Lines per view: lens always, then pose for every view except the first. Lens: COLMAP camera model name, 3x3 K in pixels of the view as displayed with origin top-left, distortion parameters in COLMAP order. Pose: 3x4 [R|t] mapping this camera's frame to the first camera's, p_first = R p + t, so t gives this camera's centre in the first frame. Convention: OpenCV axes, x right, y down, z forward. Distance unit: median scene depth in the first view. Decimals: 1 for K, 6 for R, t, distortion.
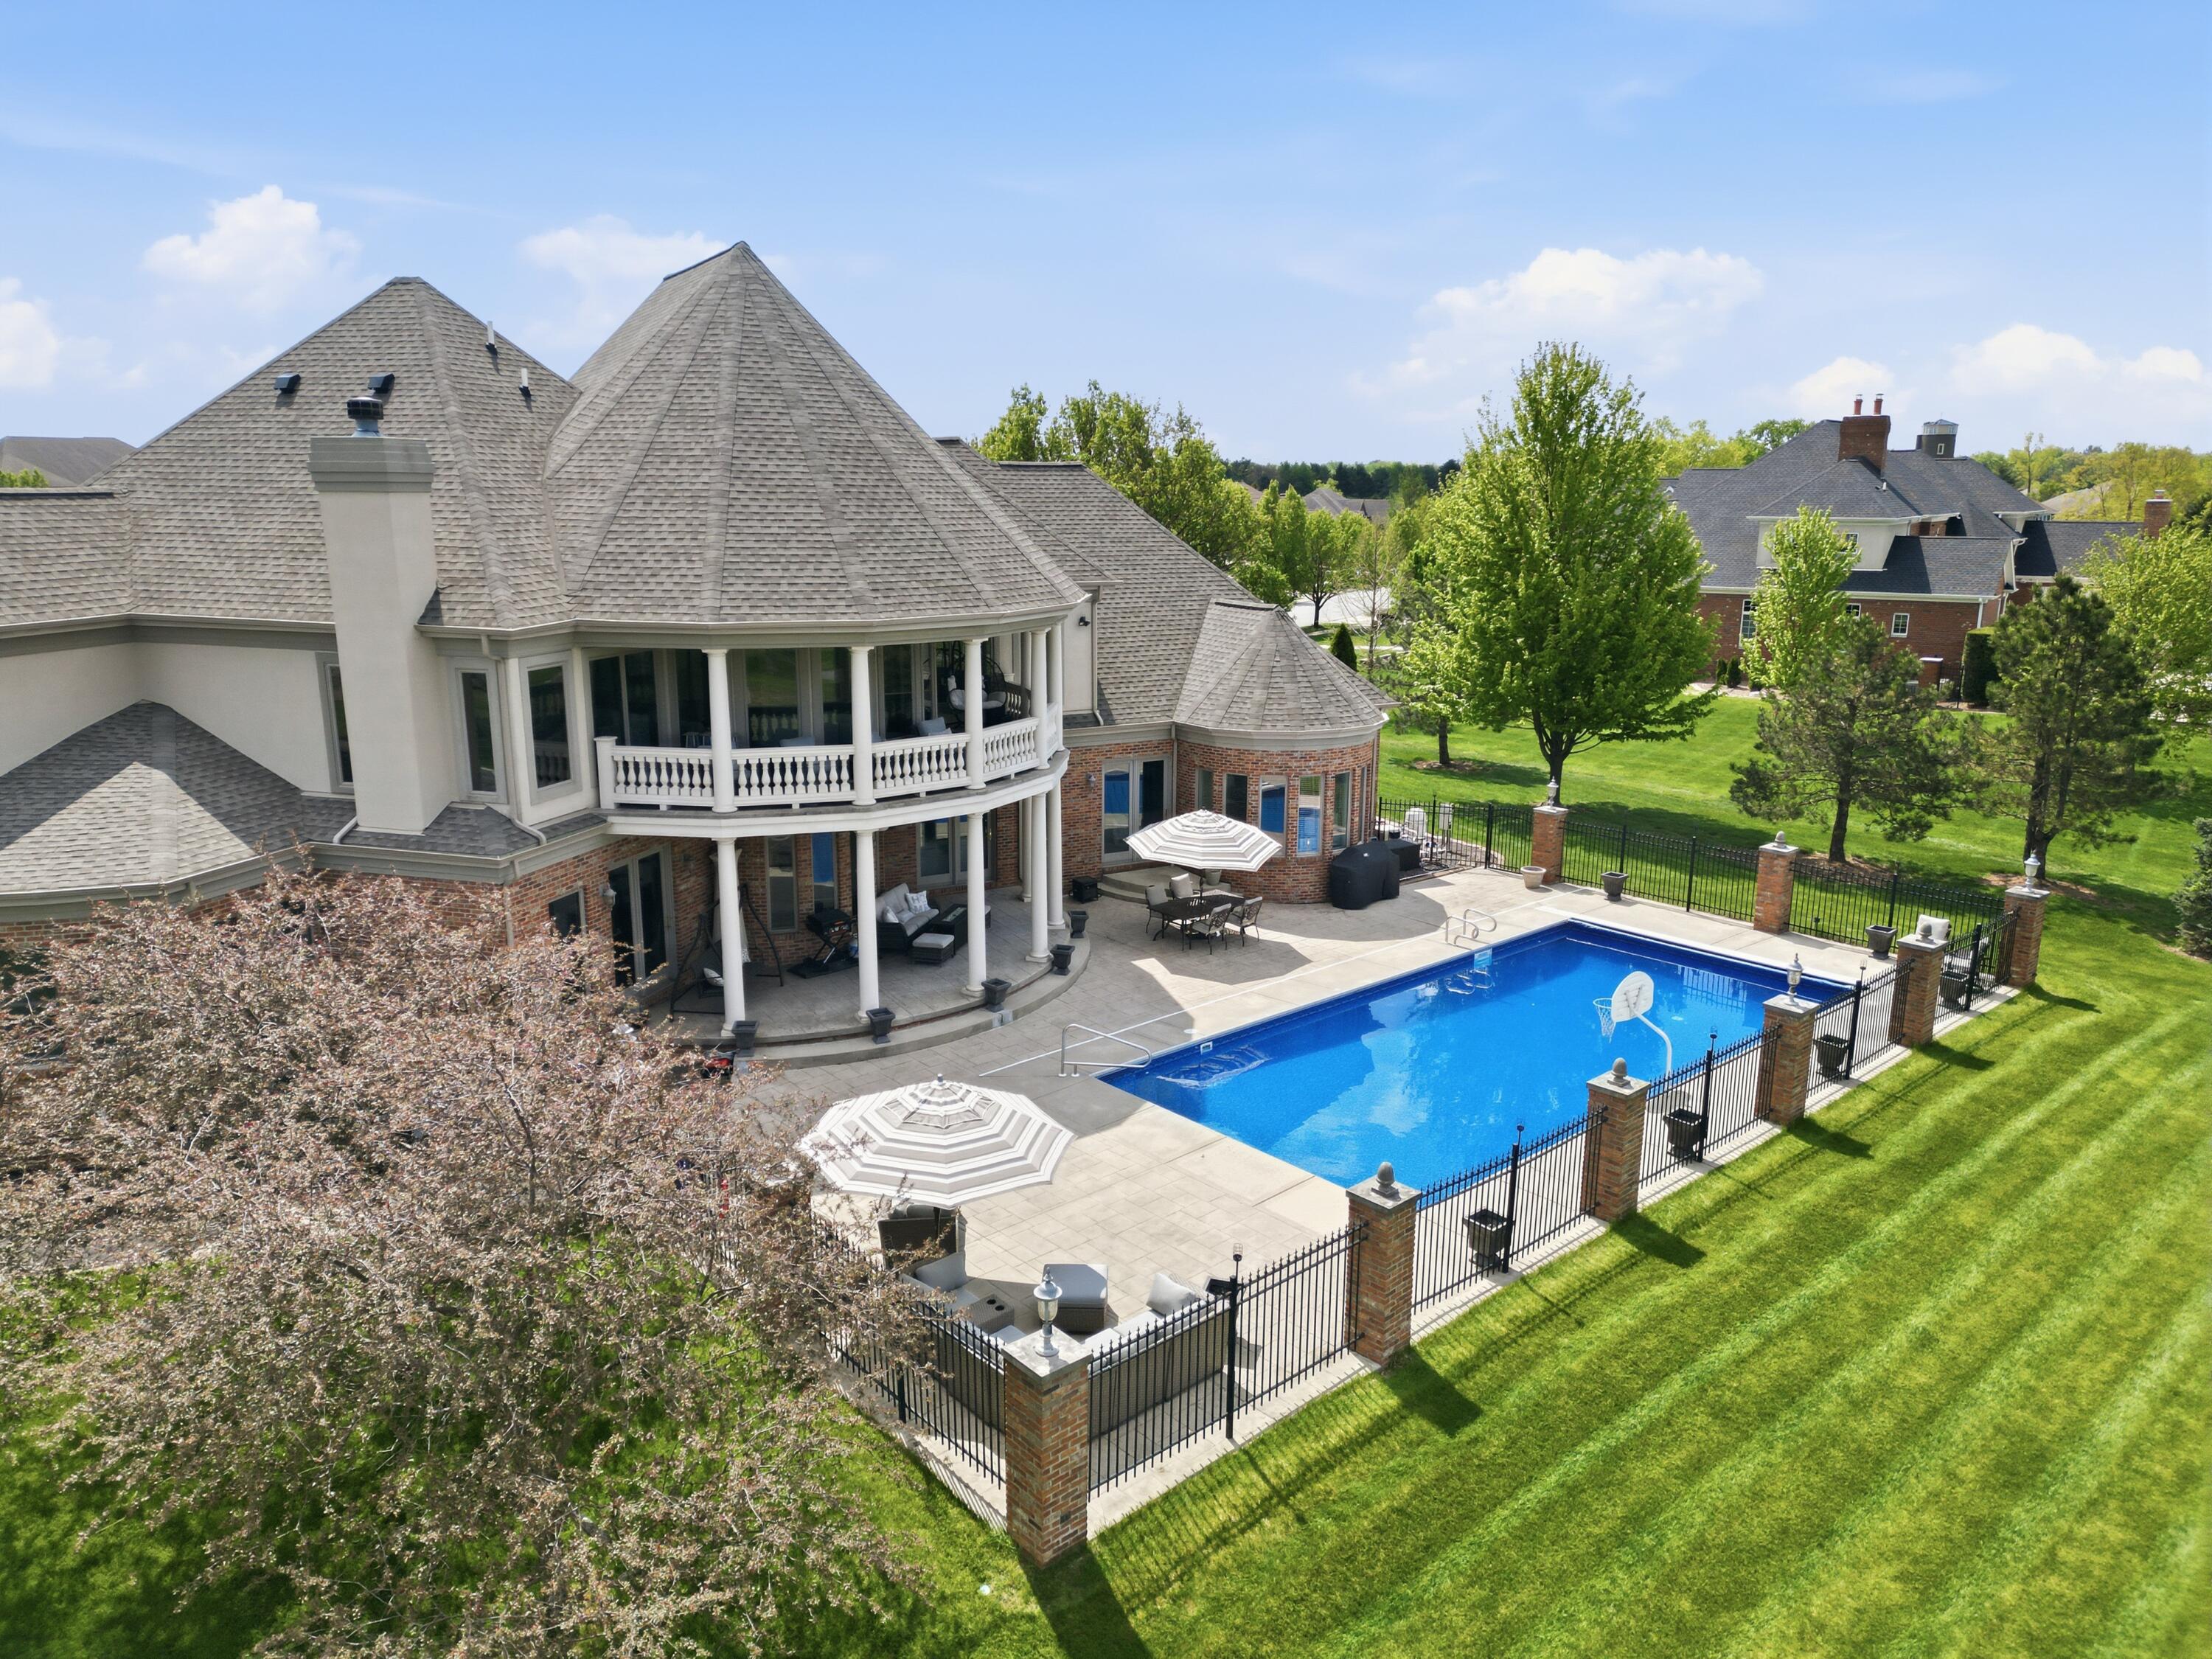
lens RADIAL K [[1536.9, 0, 1114.4], [0, 1536.9, 832.3], [0, 0, 1]] dist [0.080731, -0.078147]
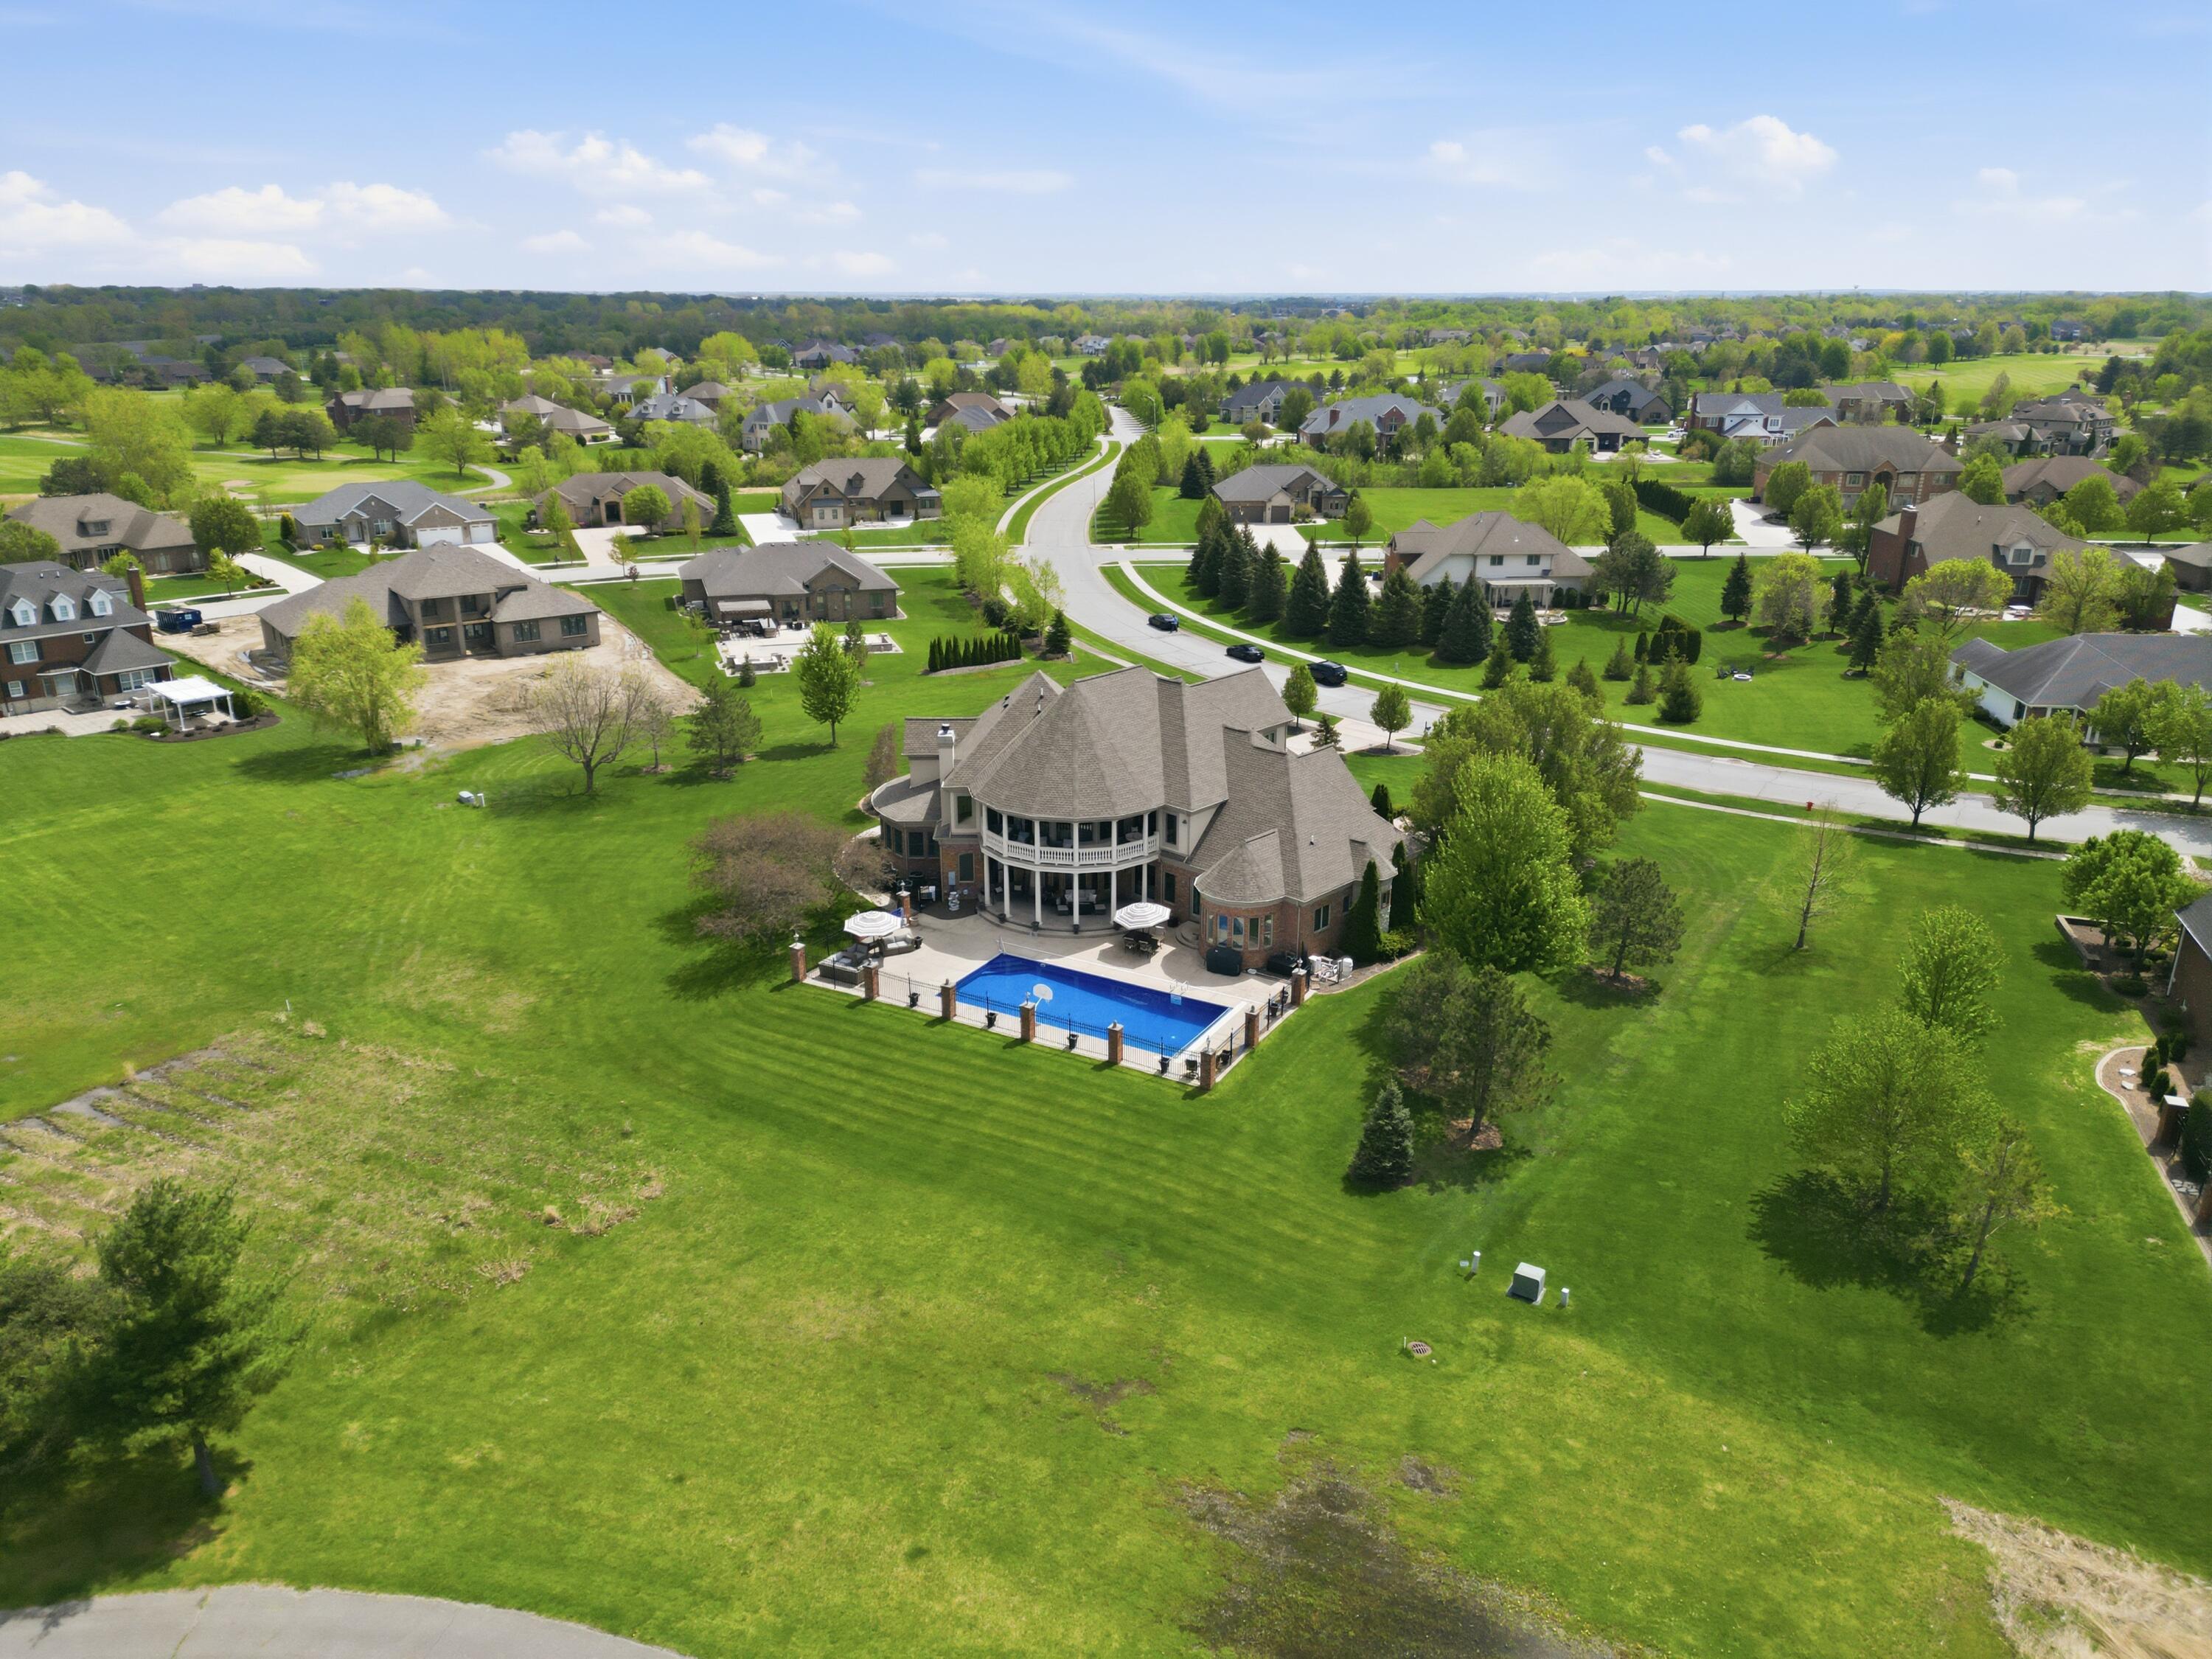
lens RADIAL K [[1536.9, 0, 1103.6], [0, 1536.9, 830.0], [0, 0, 1]] dist [0.080731, -0.078147]
pose [[0.311051, 0.308172, -0.899043, 2.711108], [-0.210774, 0.944781, 0.250926, -0.893745], [0.926726, 0.111444, 0.358829, -0.040558]]
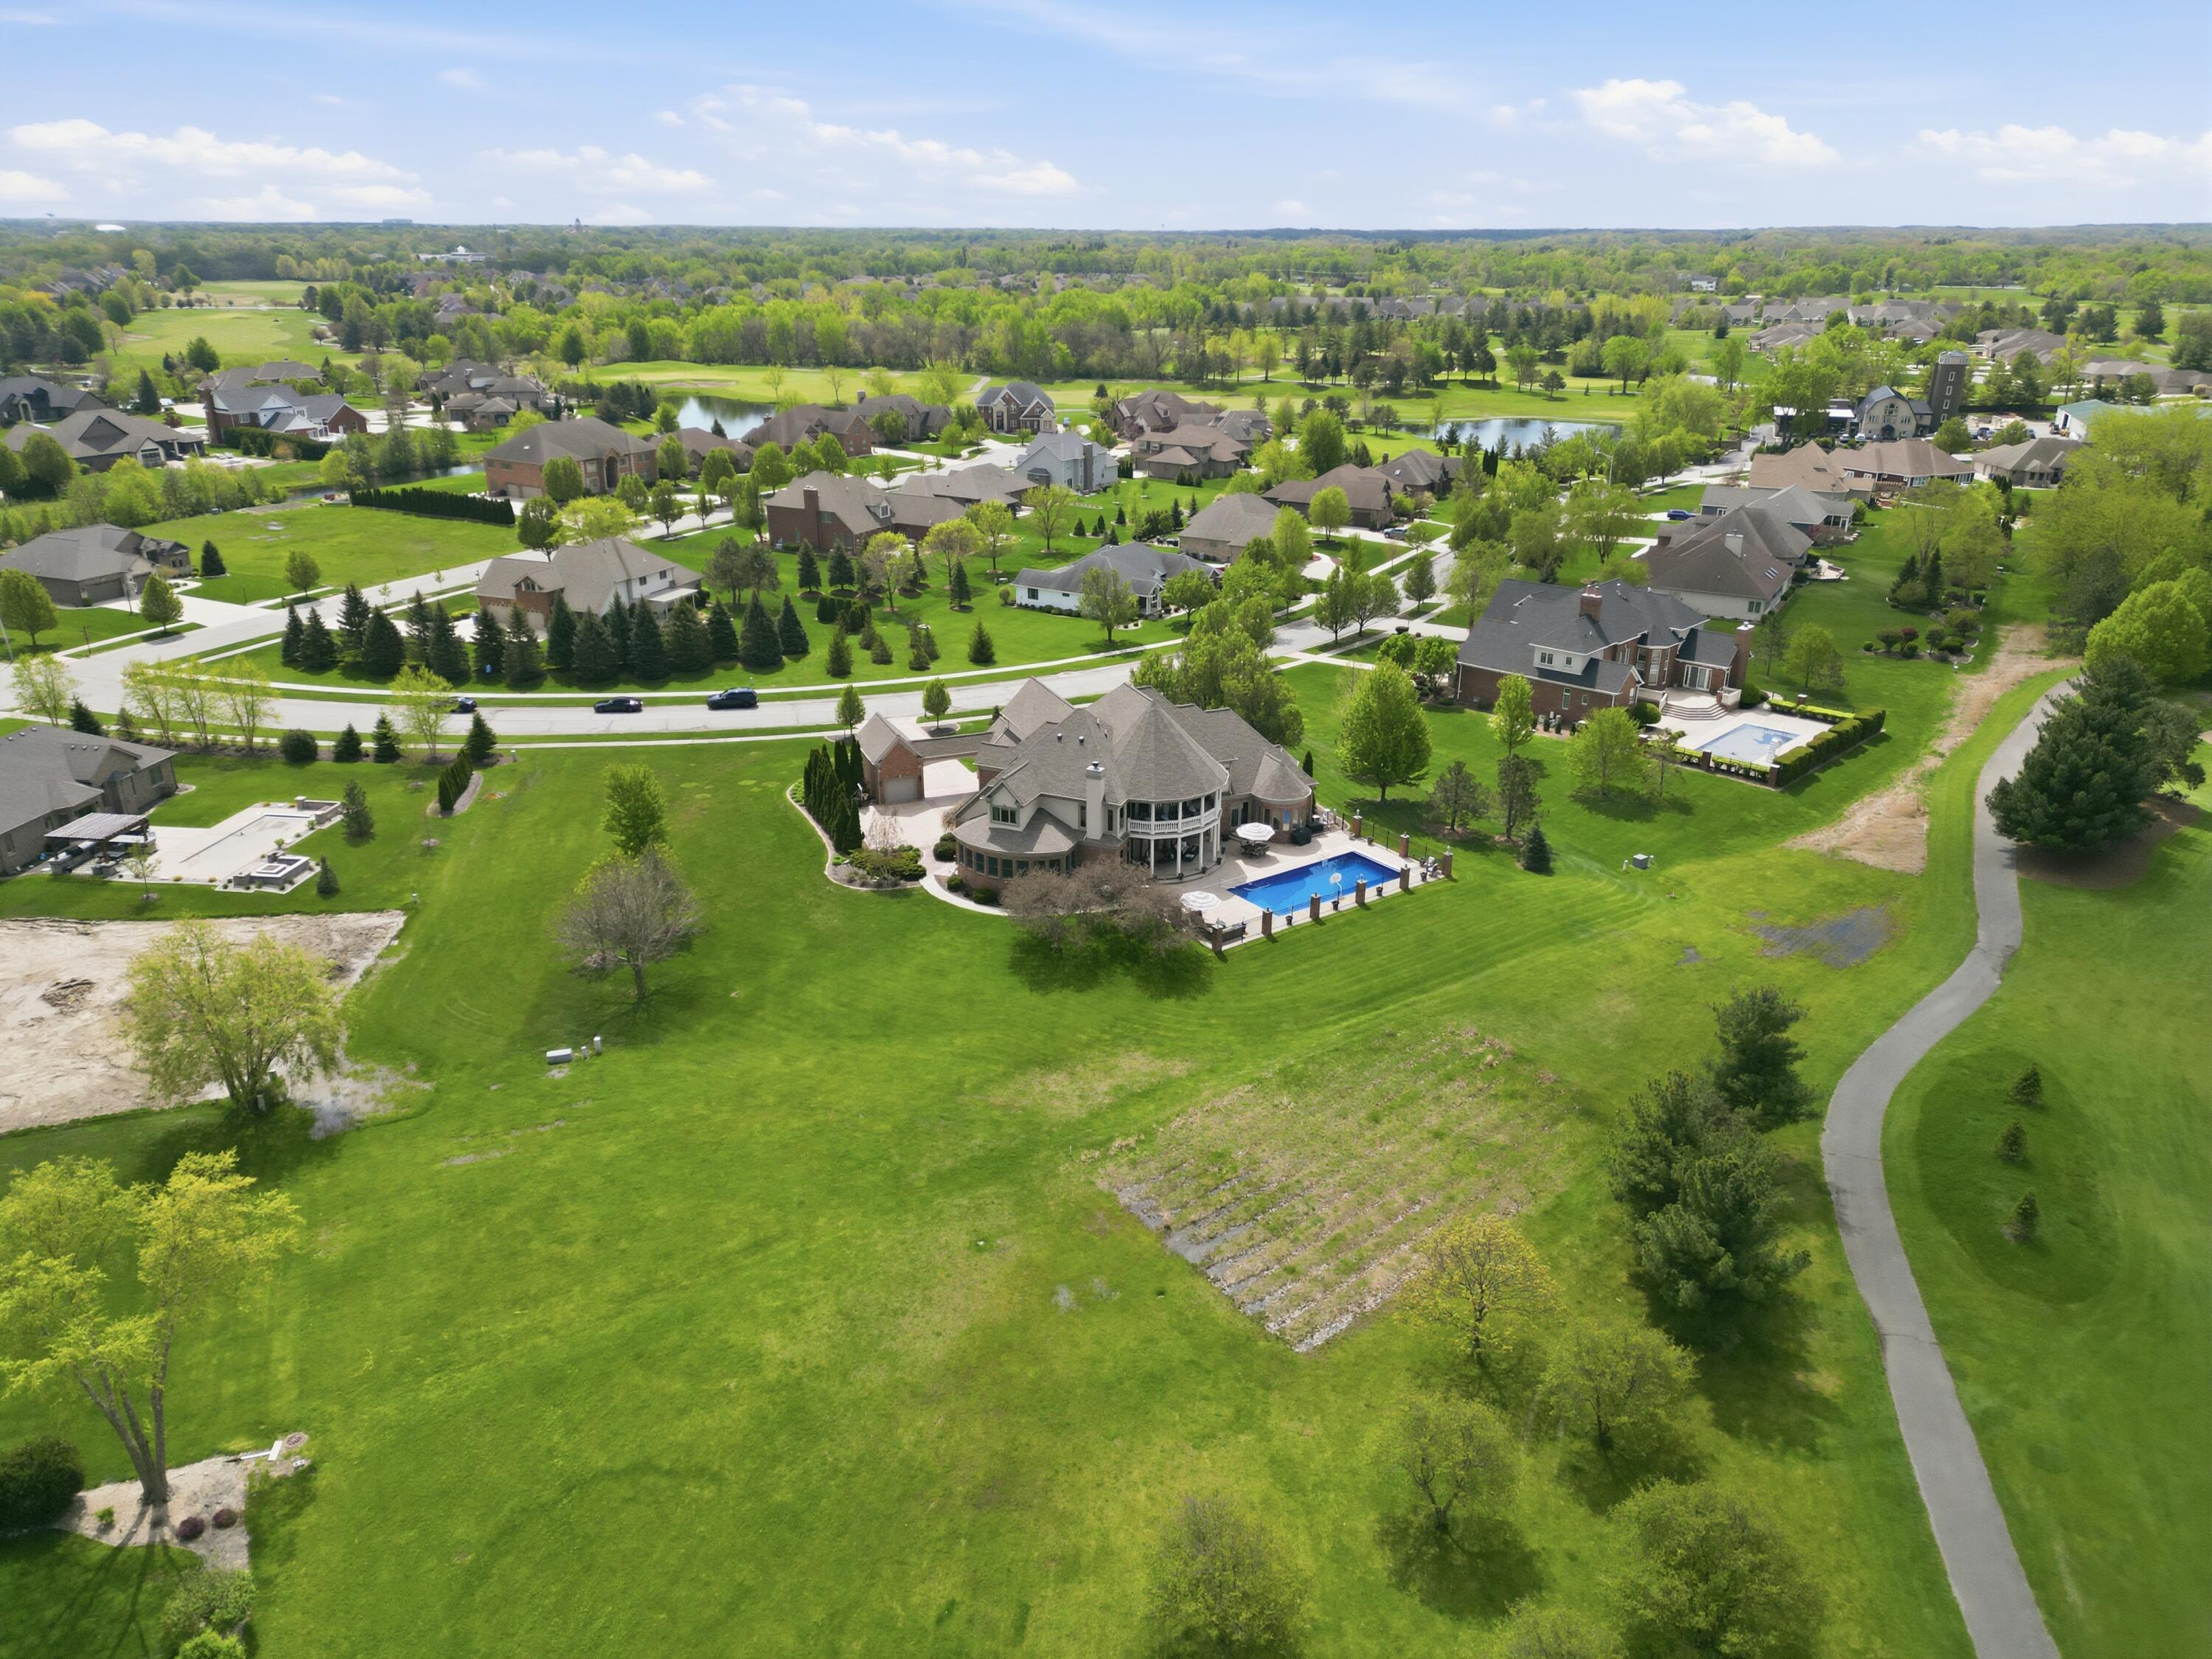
lens RADIAL K [[1536.9, 0, 1117.2], [0, 1536.9, 830.0], [0, 0, 1]] dist [0.080731, -0.078147]
pose [[0.995134, 0.038765, -0.090579, 0.070937], [-0.025111, 0.988775, 0.147288, -0.657260], [0.095272, -0.144297, 0.984937, -3.399369]]
